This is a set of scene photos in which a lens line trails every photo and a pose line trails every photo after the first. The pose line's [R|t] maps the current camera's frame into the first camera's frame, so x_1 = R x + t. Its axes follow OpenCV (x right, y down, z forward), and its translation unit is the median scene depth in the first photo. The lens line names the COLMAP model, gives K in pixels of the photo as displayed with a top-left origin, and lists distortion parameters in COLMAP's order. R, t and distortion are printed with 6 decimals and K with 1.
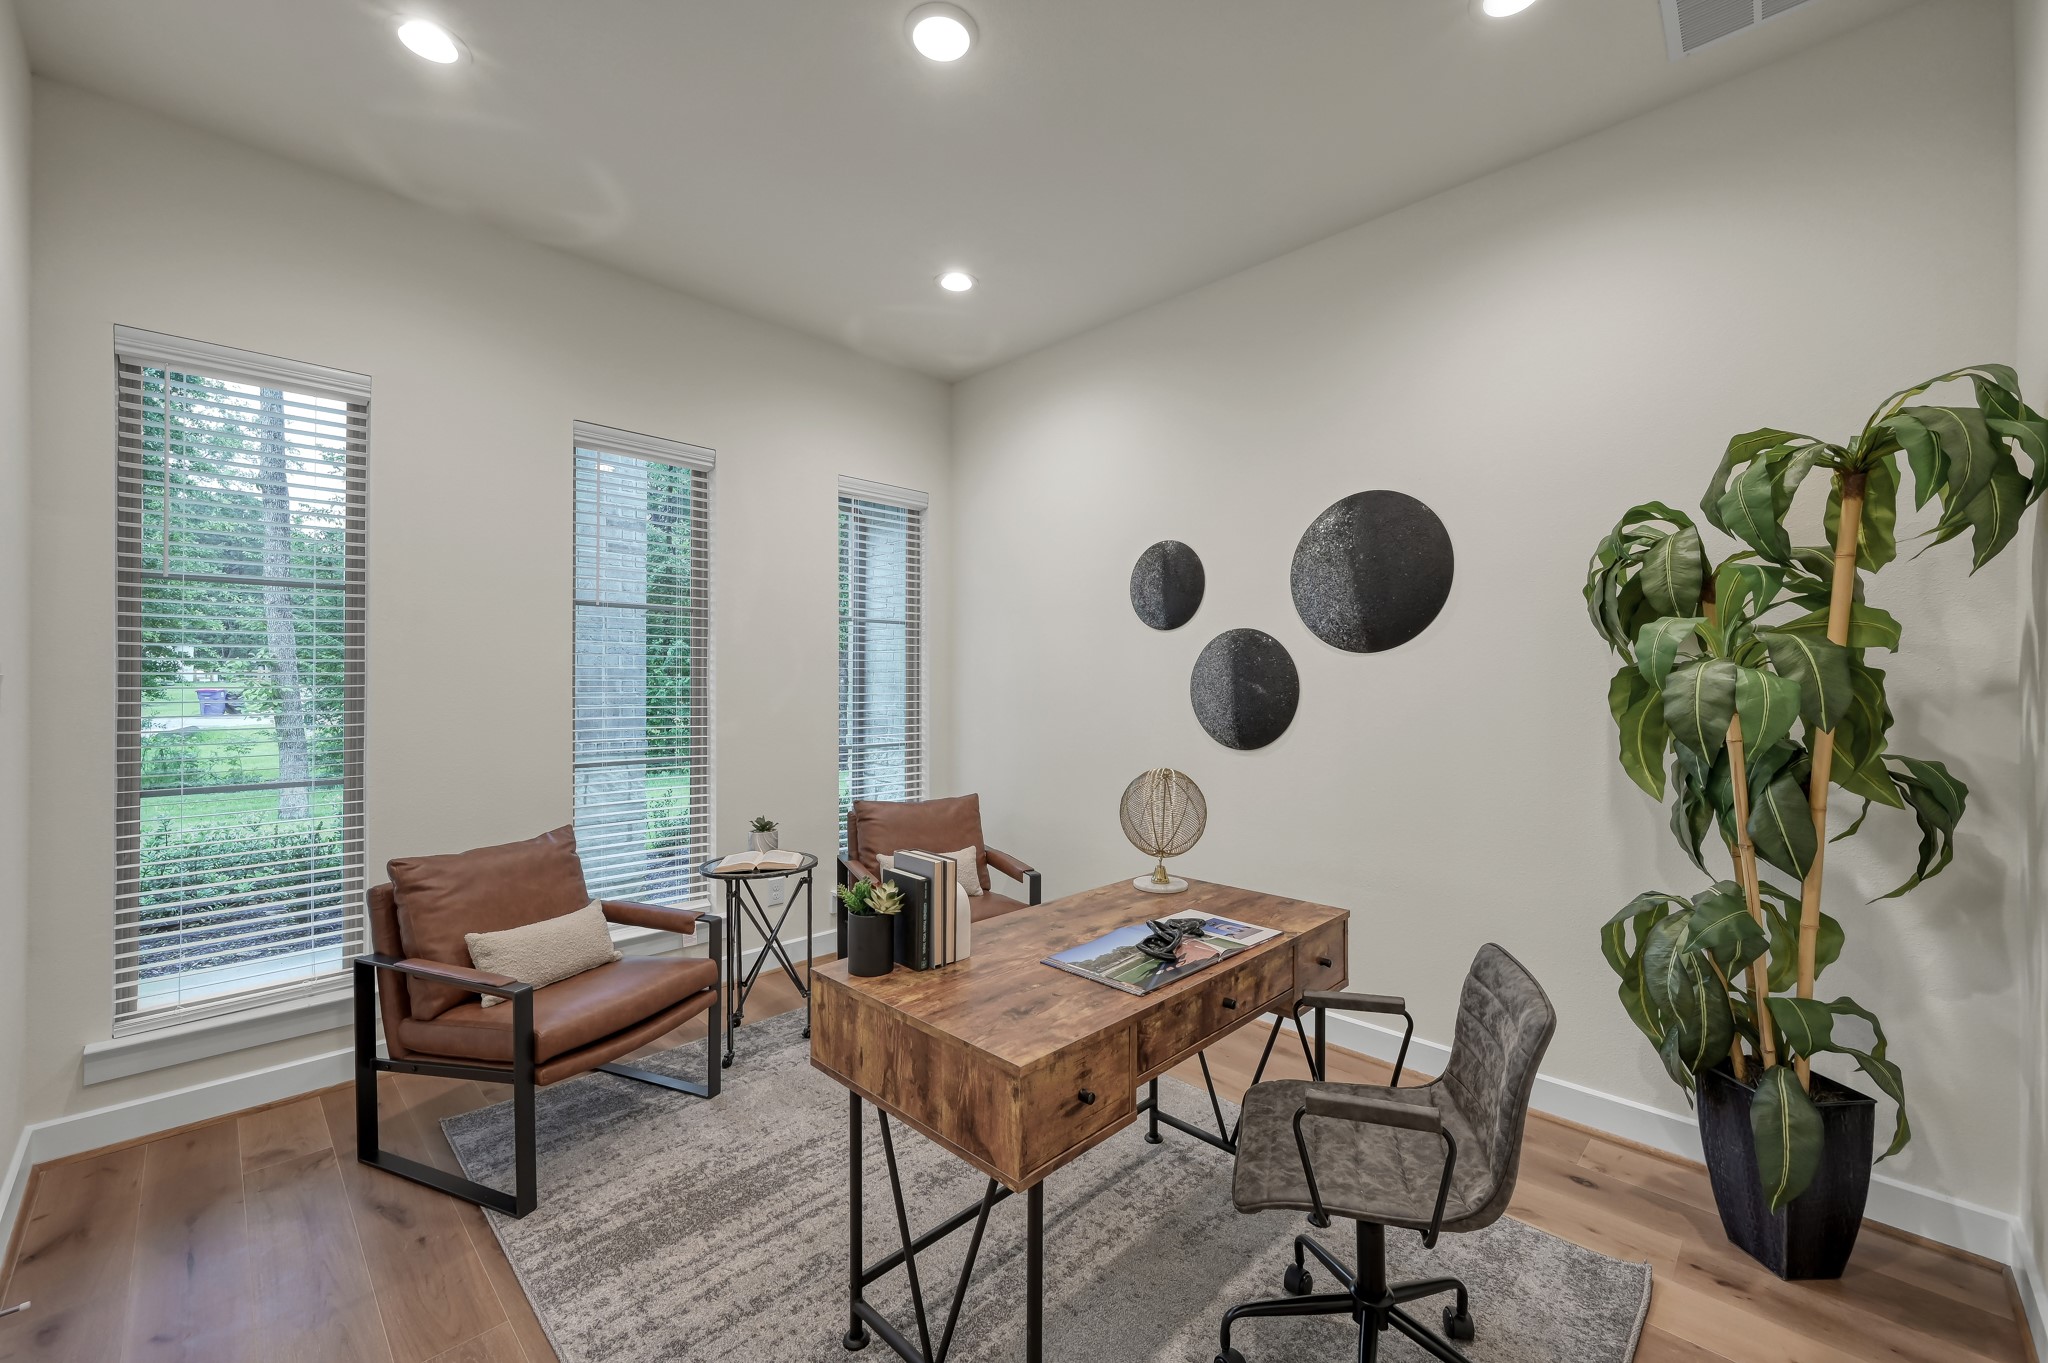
lens RADIAL K [[807.9, 0, 1023.5], [0, 807.9, 679.8], [0, 0, 1]] dist [-0.000922, 0.000339]
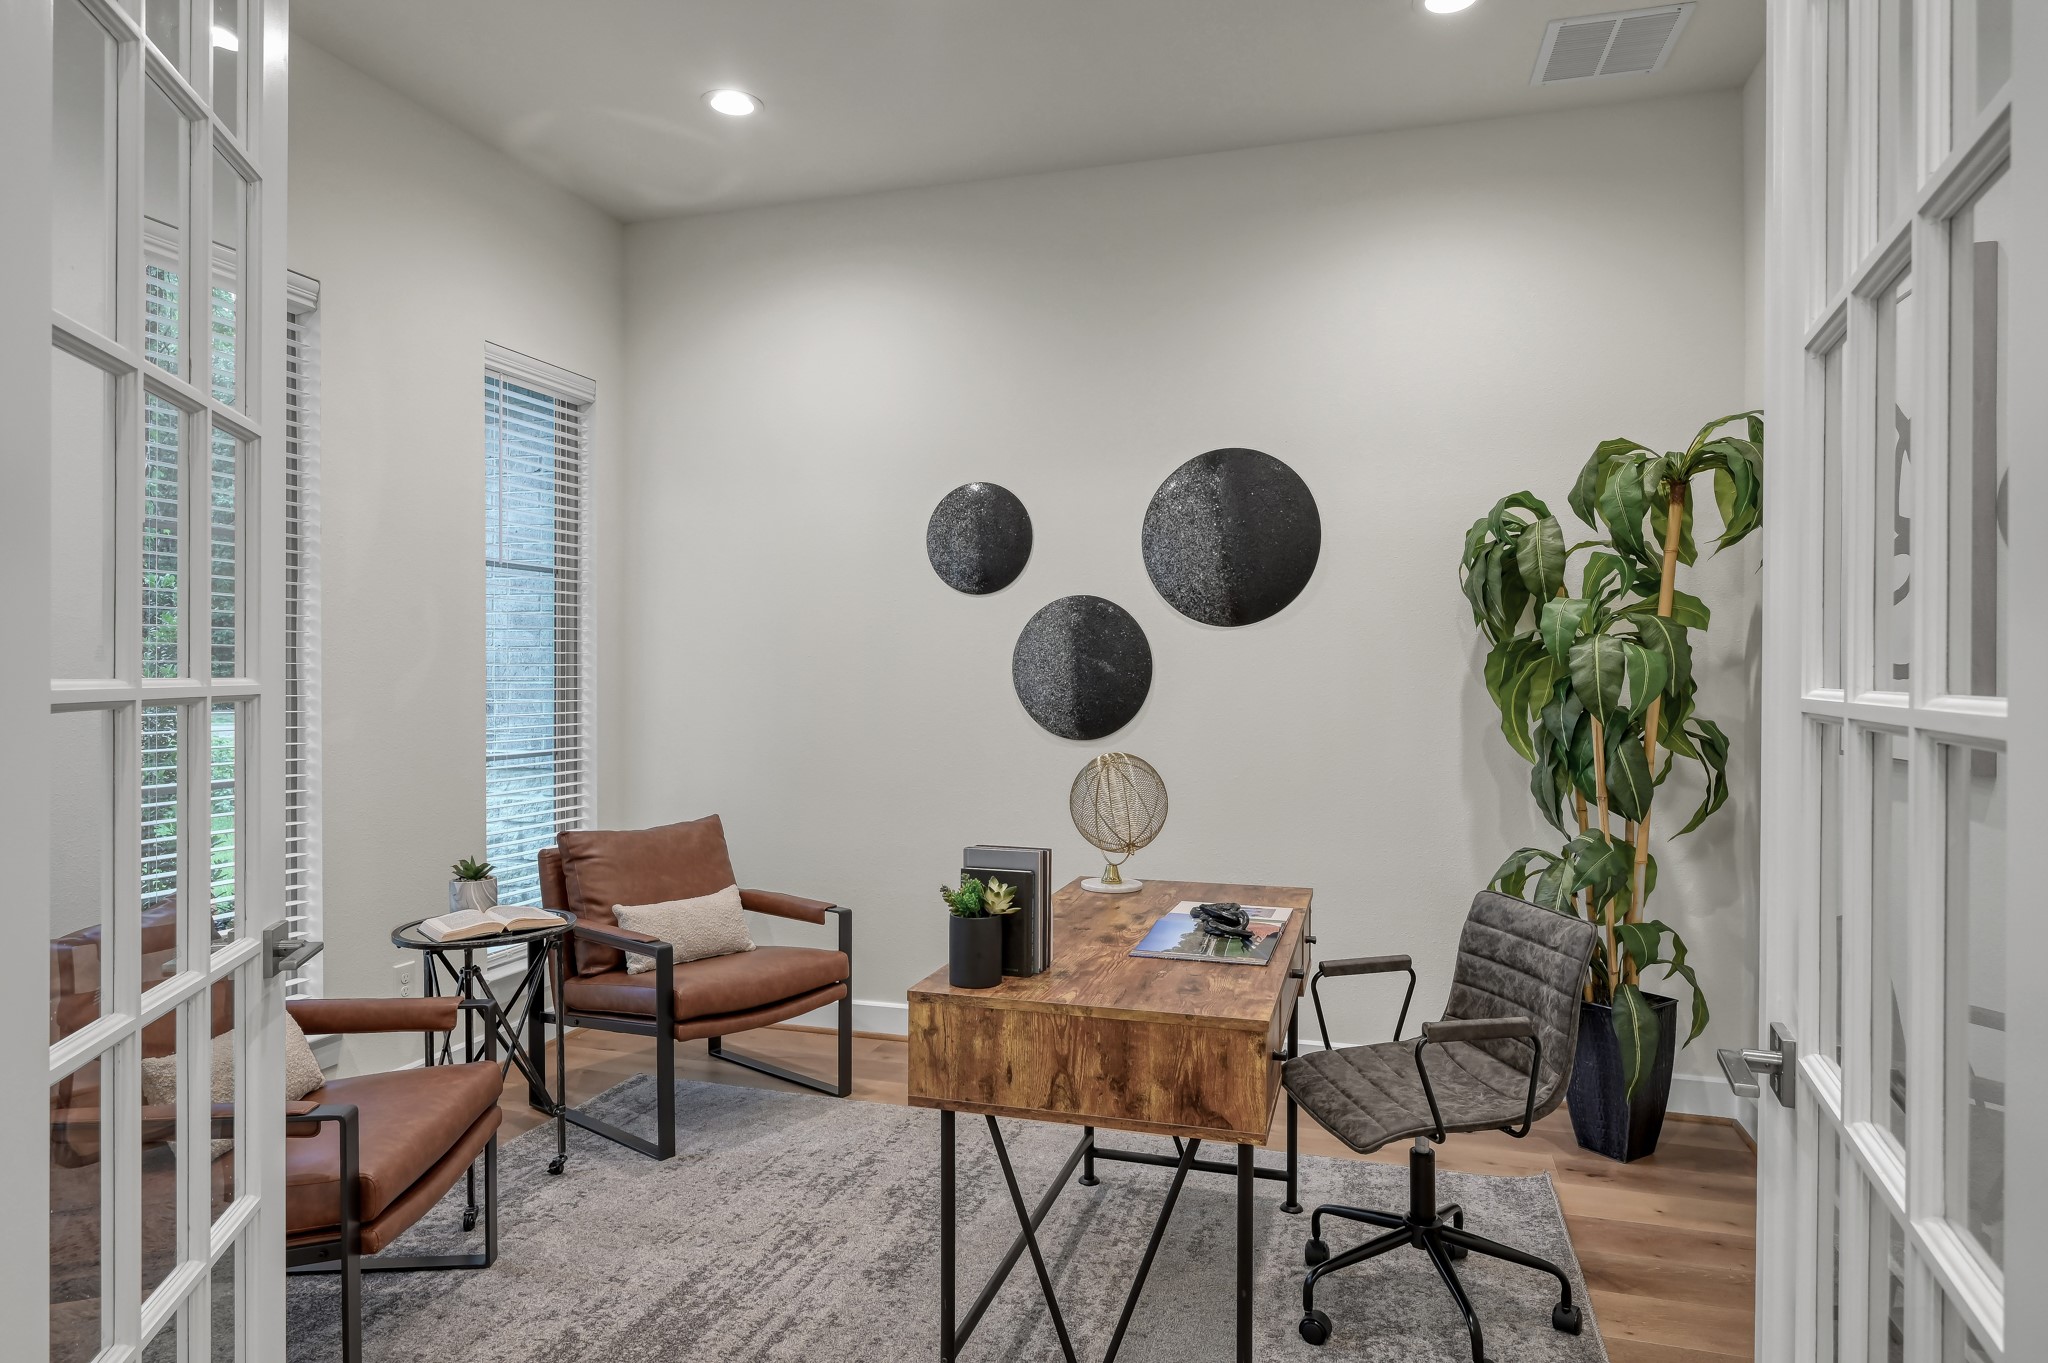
lens RADIAL K [[1186.4, 0, 1024.3], [0, 1186.4, 678.5], [0, 0, 1]] dist [-0.008035, -0.002061]
pose [[0.885112, -0.001510, 0.465376, -0.584465], [-0.002368, 0.999967, 0.007749, 0.022034], [-0.465372, -0.007960, 0.885079, -0.105648]]
